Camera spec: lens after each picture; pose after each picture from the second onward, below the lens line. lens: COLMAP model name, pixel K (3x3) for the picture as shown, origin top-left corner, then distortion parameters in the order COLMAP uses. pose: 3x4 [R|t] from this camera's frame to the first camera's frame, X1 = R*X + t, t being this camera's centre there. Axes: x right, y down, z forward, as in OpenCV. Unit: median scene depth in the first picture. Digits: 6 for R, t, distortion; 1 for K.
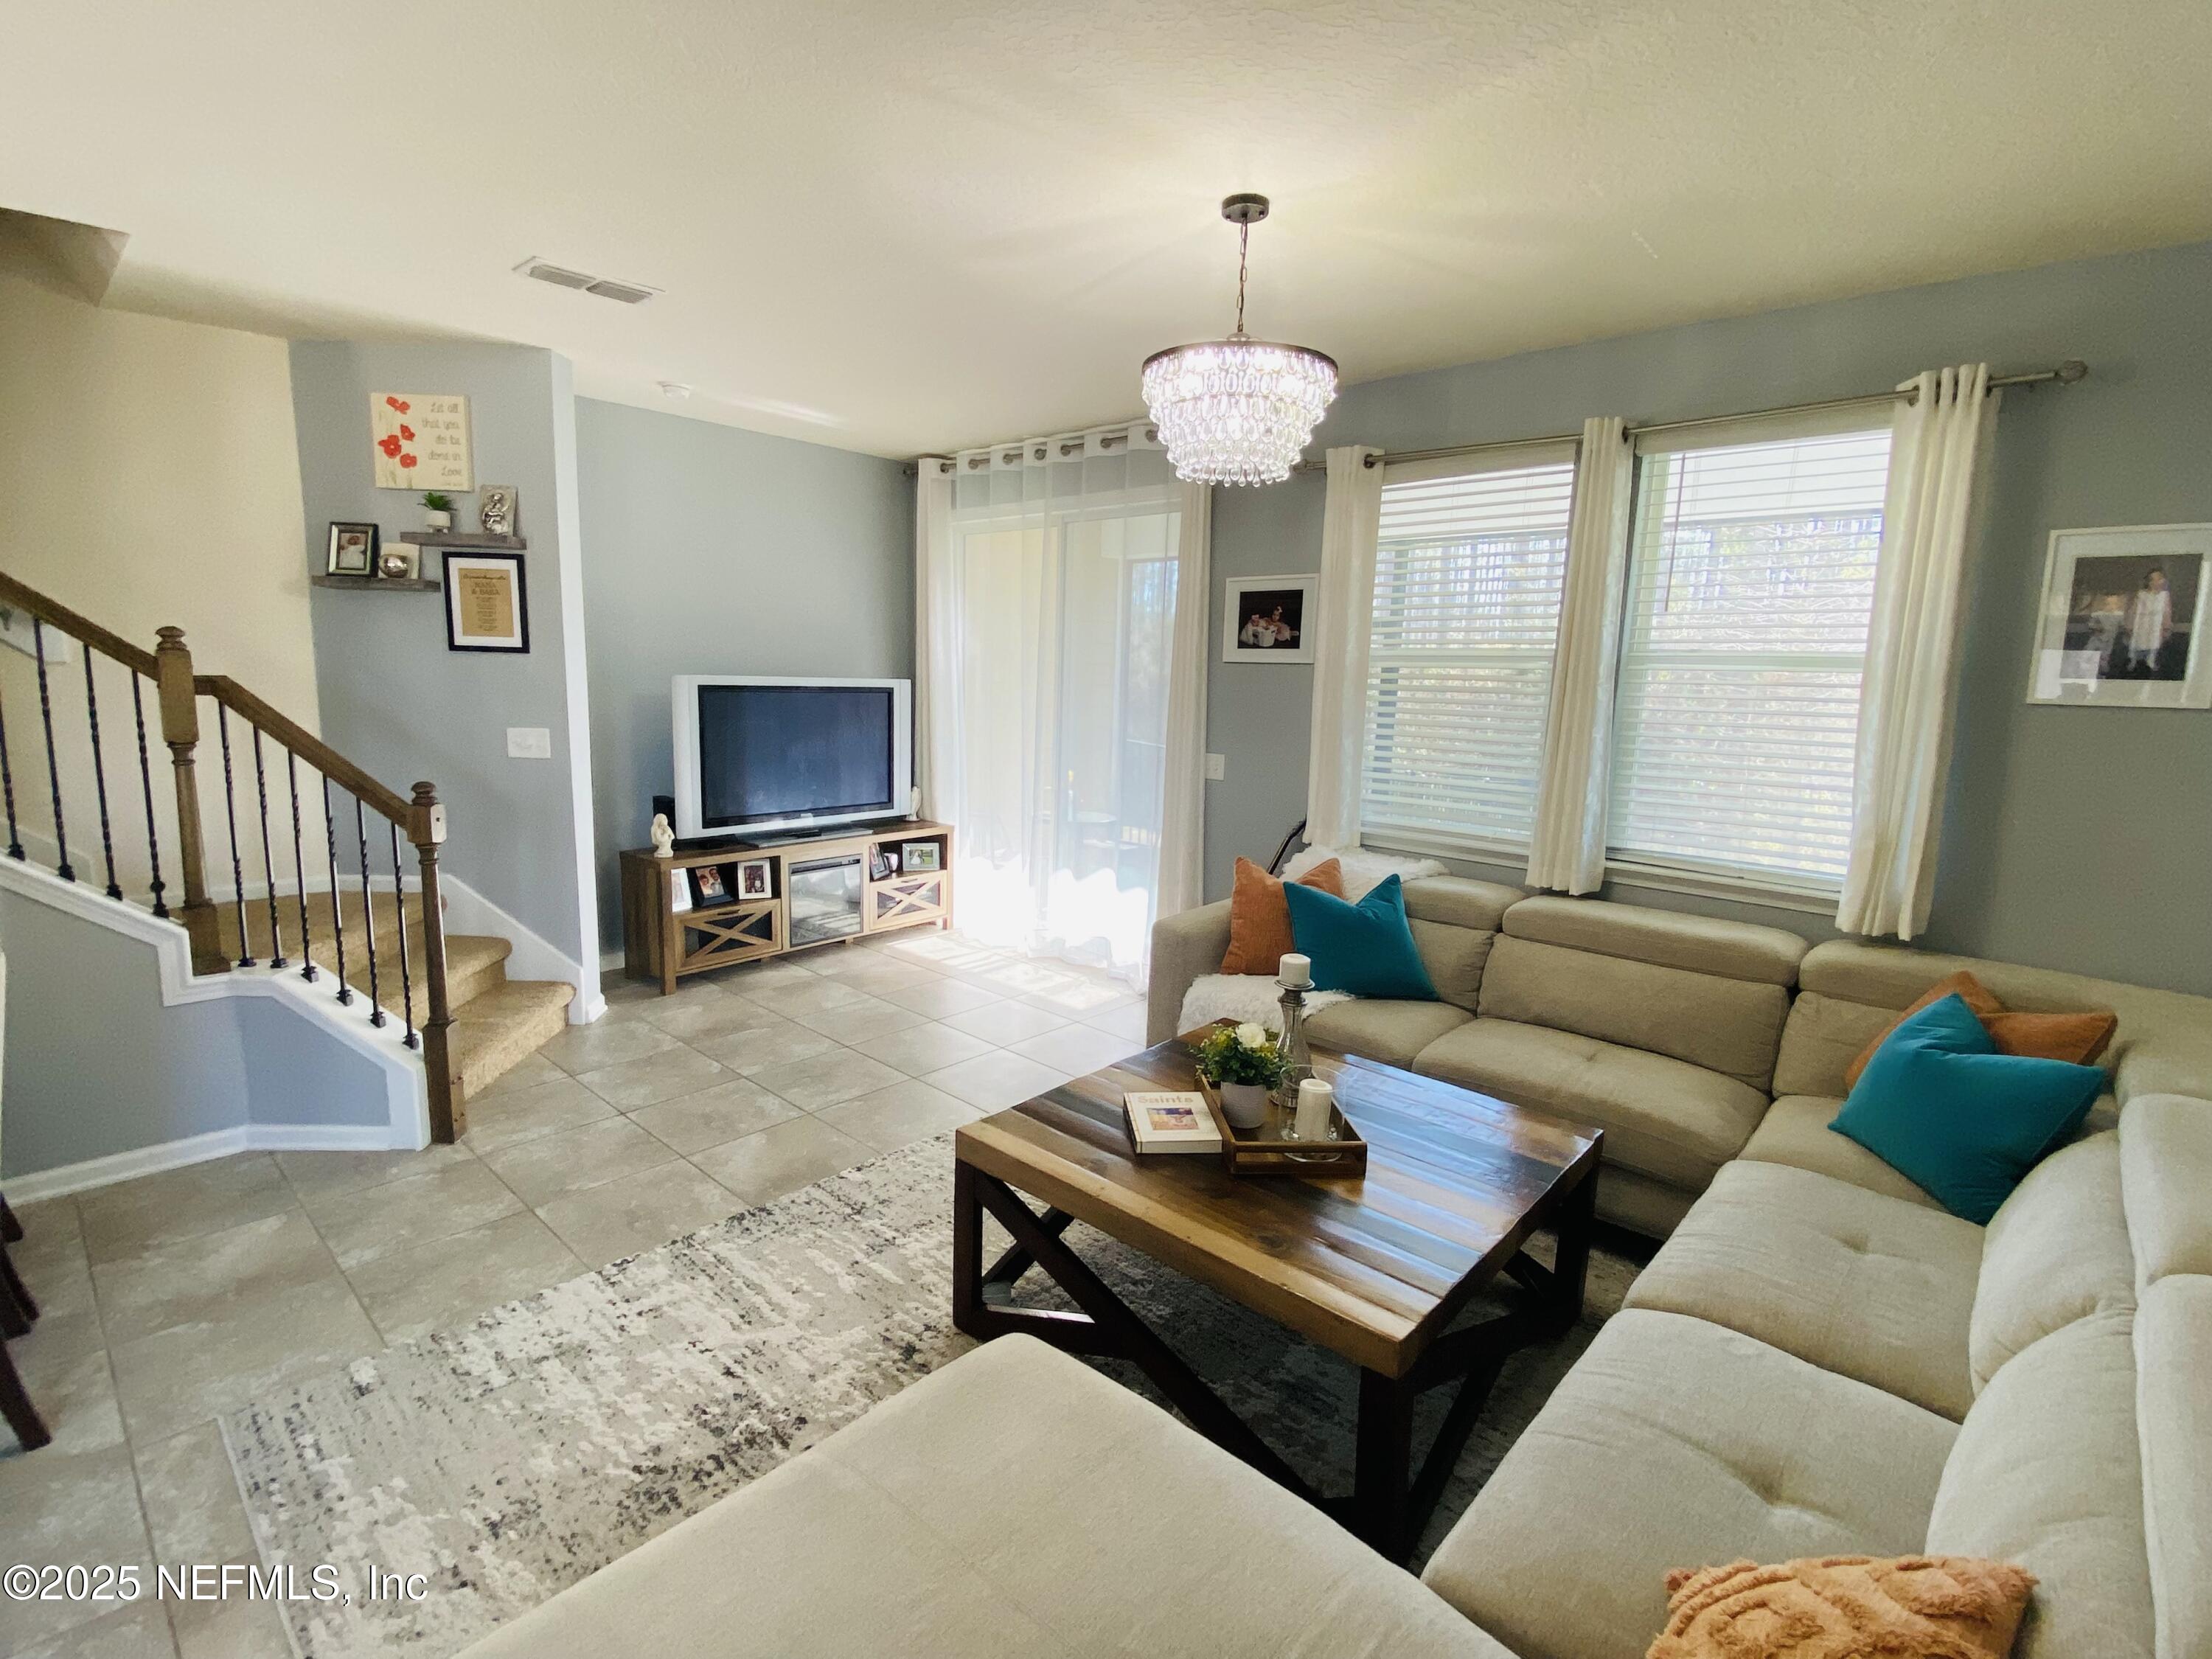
lens RADIAL K [[1039.3, 0, 1089.3], [0, 1039.3, 828.4], [0, 0, 1]] dist [0.076033, -0.061206]
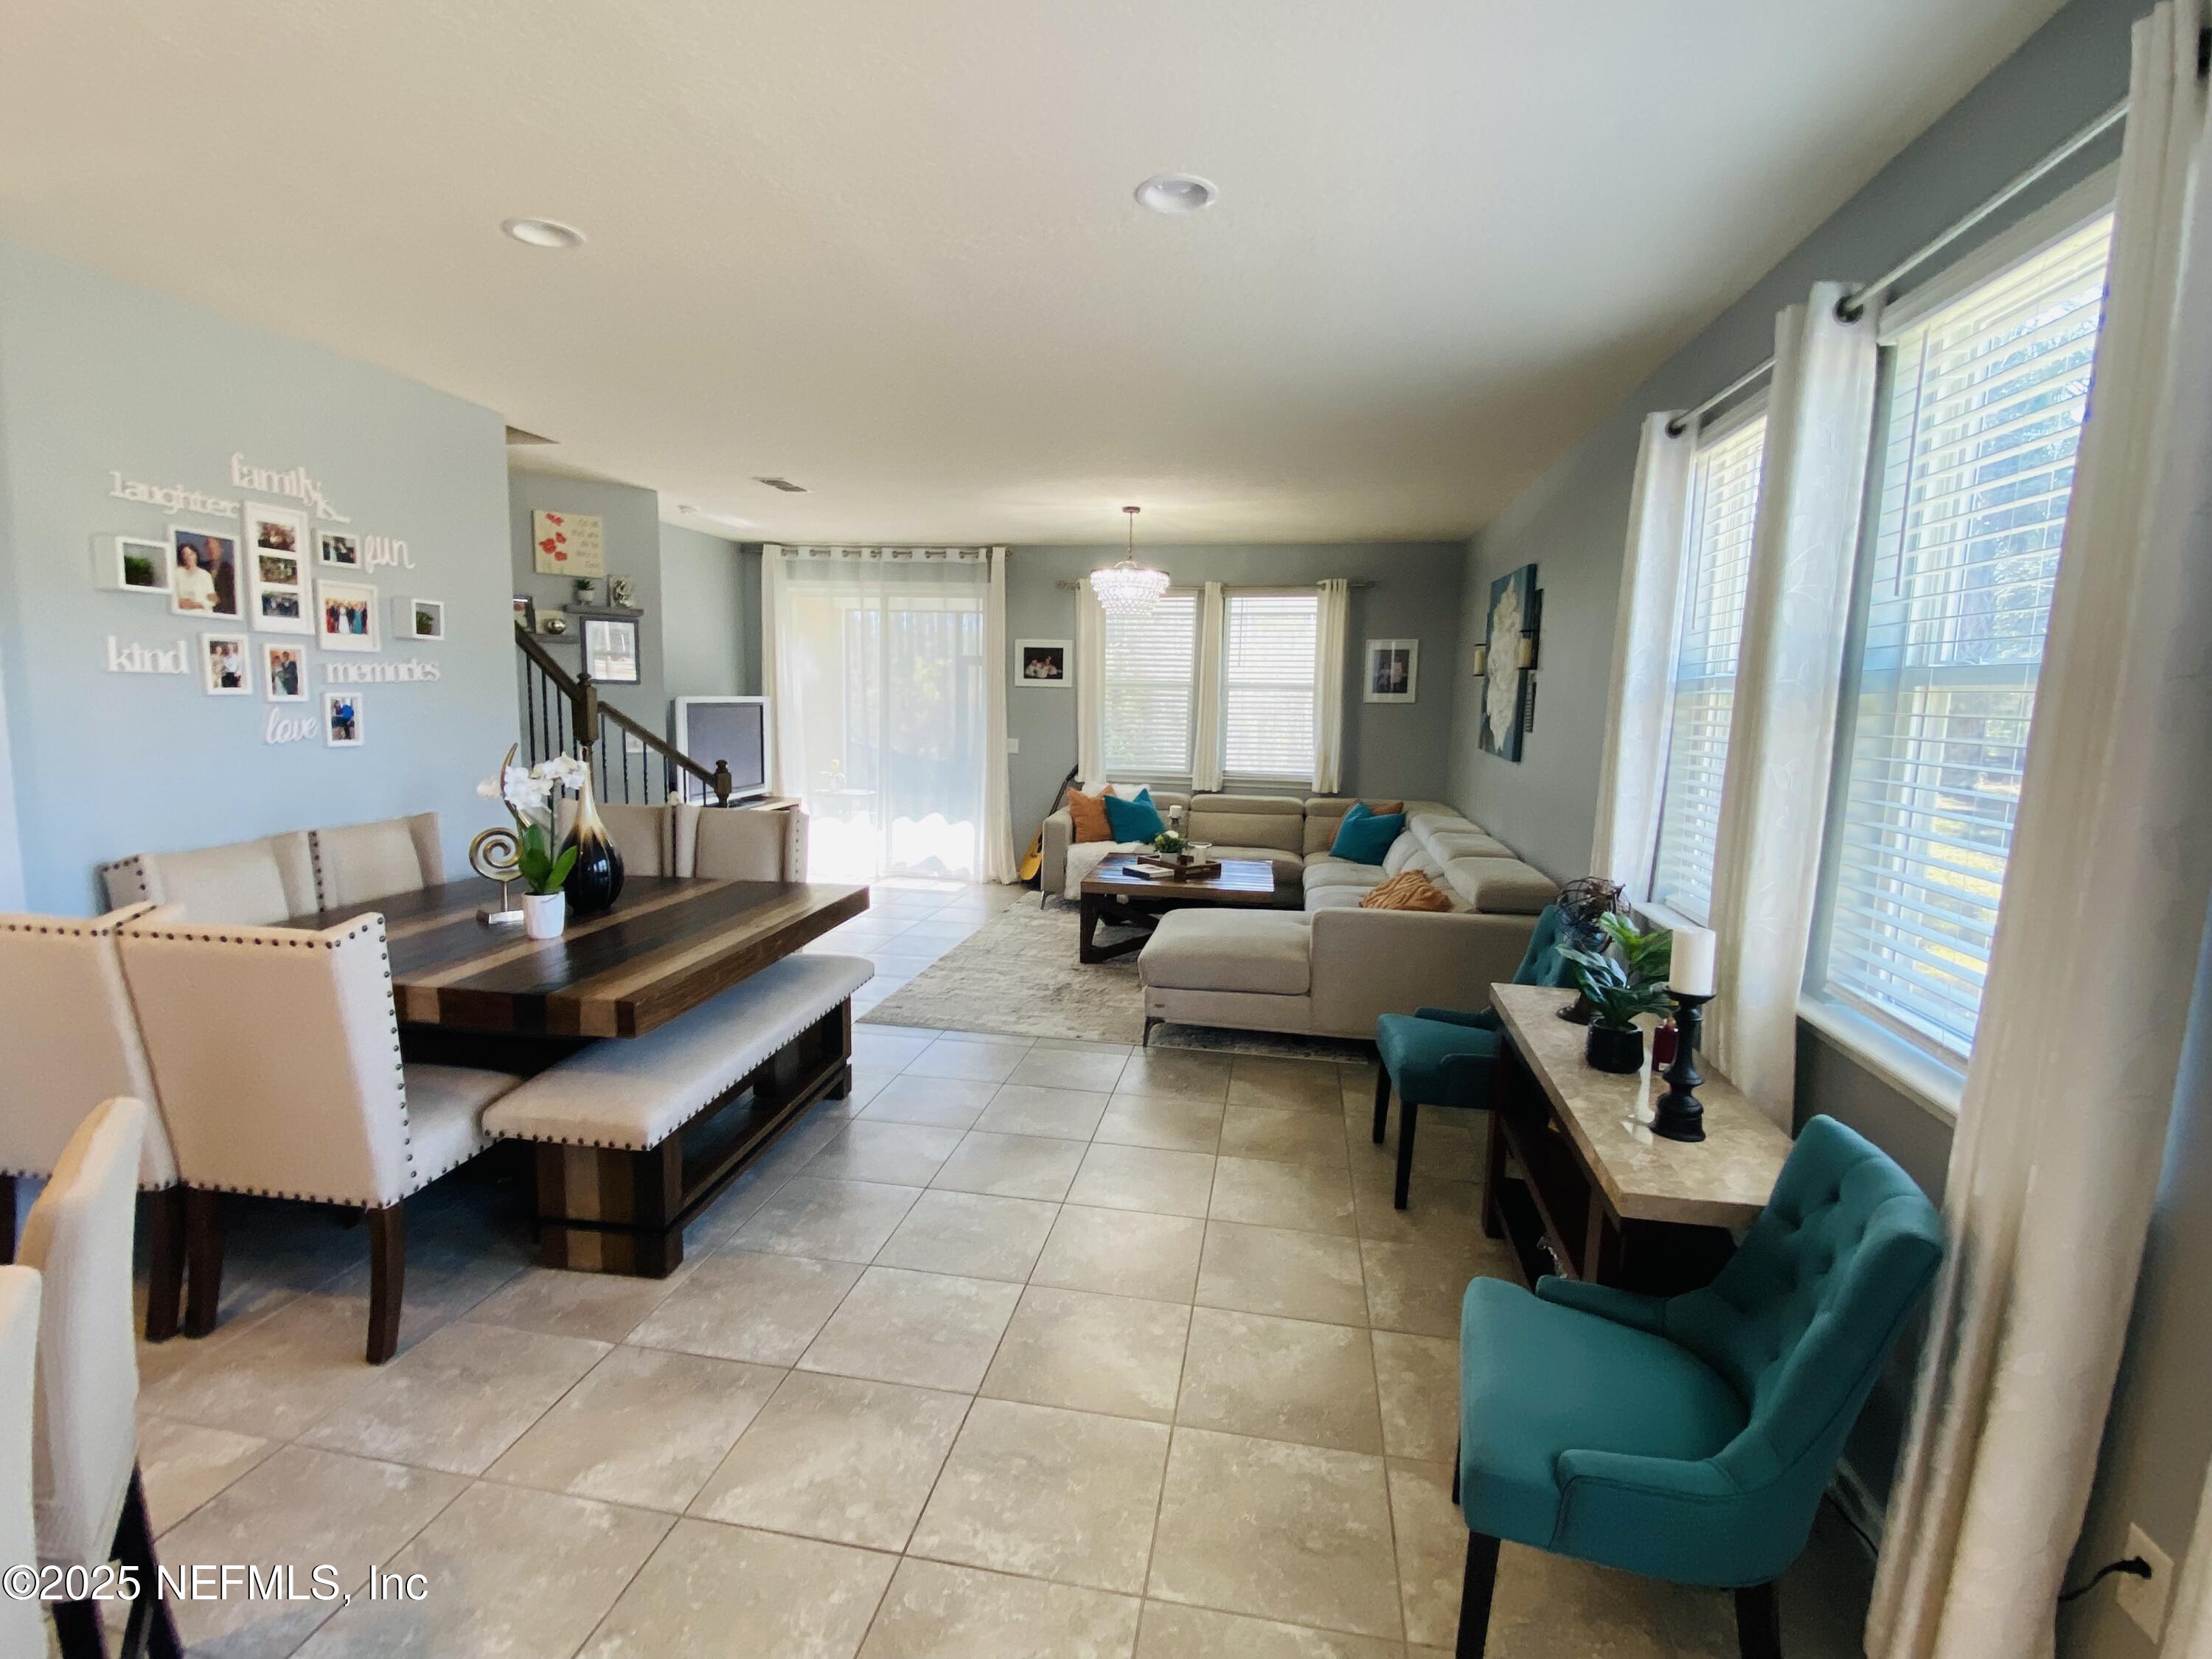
lens RADIAL K [[1039.3, 0, 1089.3], [0, 1039.3, 828.4], [0, 0, 1]] dist [0.076033, -0.061206]
pose [[0.848059, -0.076146, 0.524402, -0.819313], [0.080052, 0.996674, 0.015263, 0.074382], [-0.523820, 0.029036, 0.851334, -0.651084]]
